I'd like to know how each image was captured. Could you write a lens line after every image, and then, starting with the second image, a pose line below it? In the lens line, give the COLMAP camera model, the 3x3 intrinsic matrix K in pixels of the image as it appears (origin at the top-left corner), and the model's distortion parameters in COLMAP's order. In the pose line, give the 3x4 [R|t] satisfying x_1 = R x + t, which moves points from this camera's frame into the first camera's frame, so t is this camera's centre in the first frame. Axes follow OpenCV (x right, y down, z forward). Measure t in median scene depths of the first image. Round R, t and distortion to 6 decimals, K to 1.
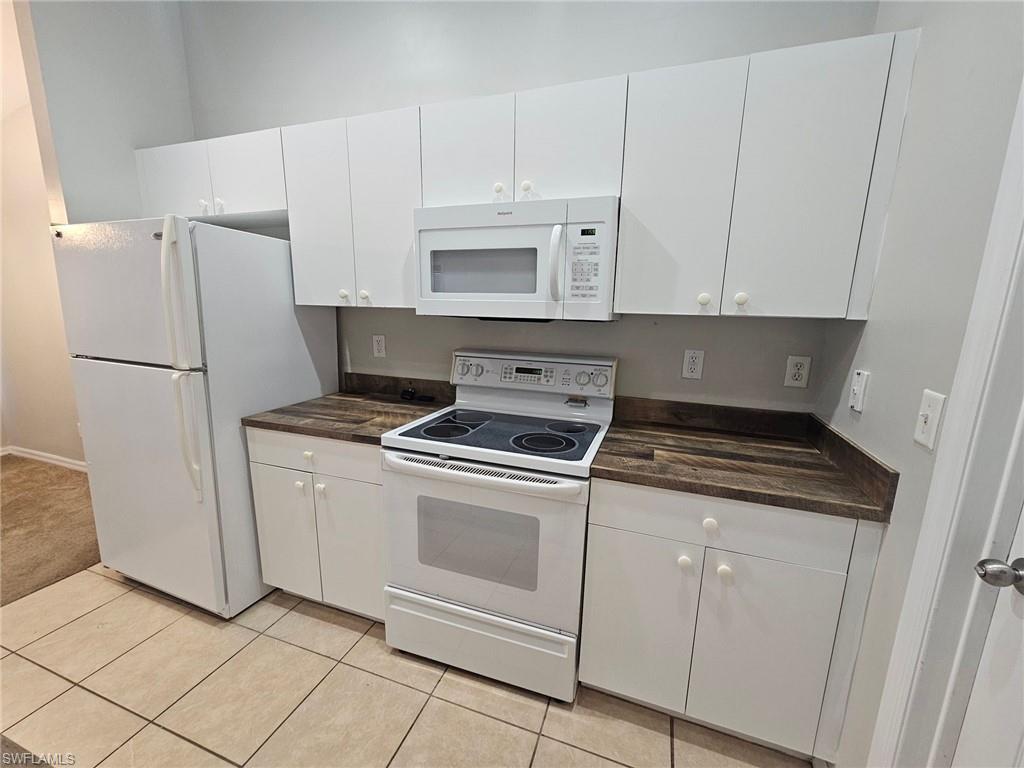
lens RADIAL K [[415.2, 0, 512.3], [0, 415.2, 384.1], [0, 0, 1]] dist [-0.001156, -0.000668]
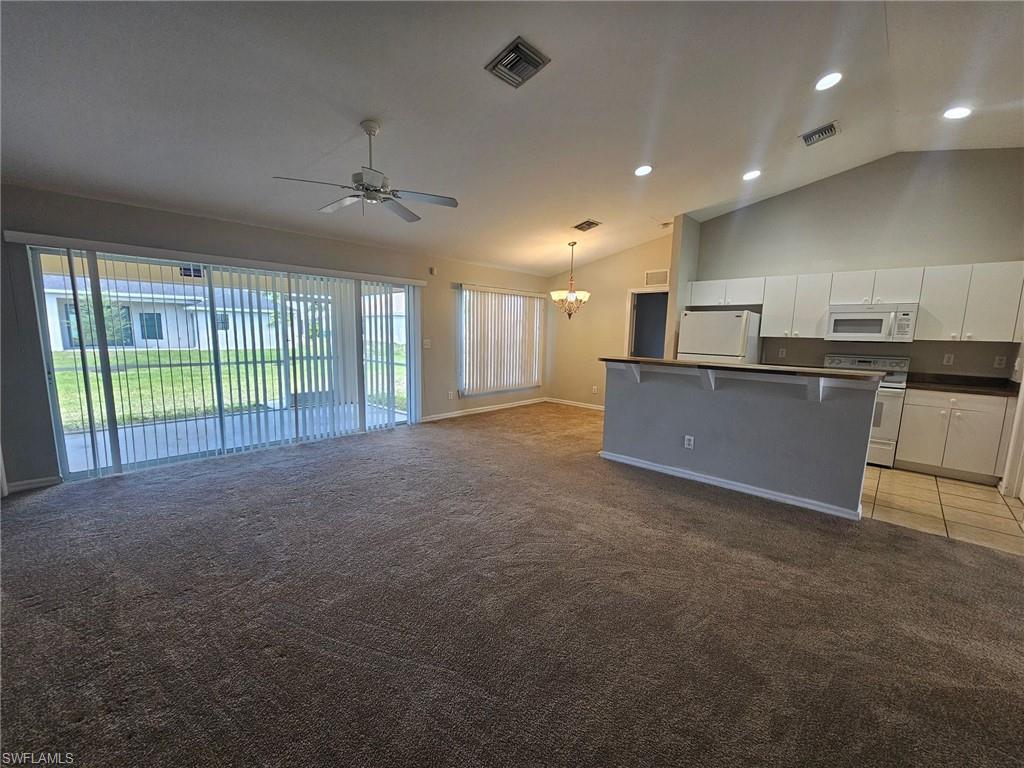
lens RADIAL K [[415.2, 0, 510.7], [0, 415.2, 387.5], [0, 0, 1]] dist [-0.001156, -0.000668]
pose [[0.916029, 0.050102, -0.397971, -1.217628], [-0.071994, 0.996593, -0.040246, 0.503681], [0.394599, 0.065518, 0.916515, -2.879599]]
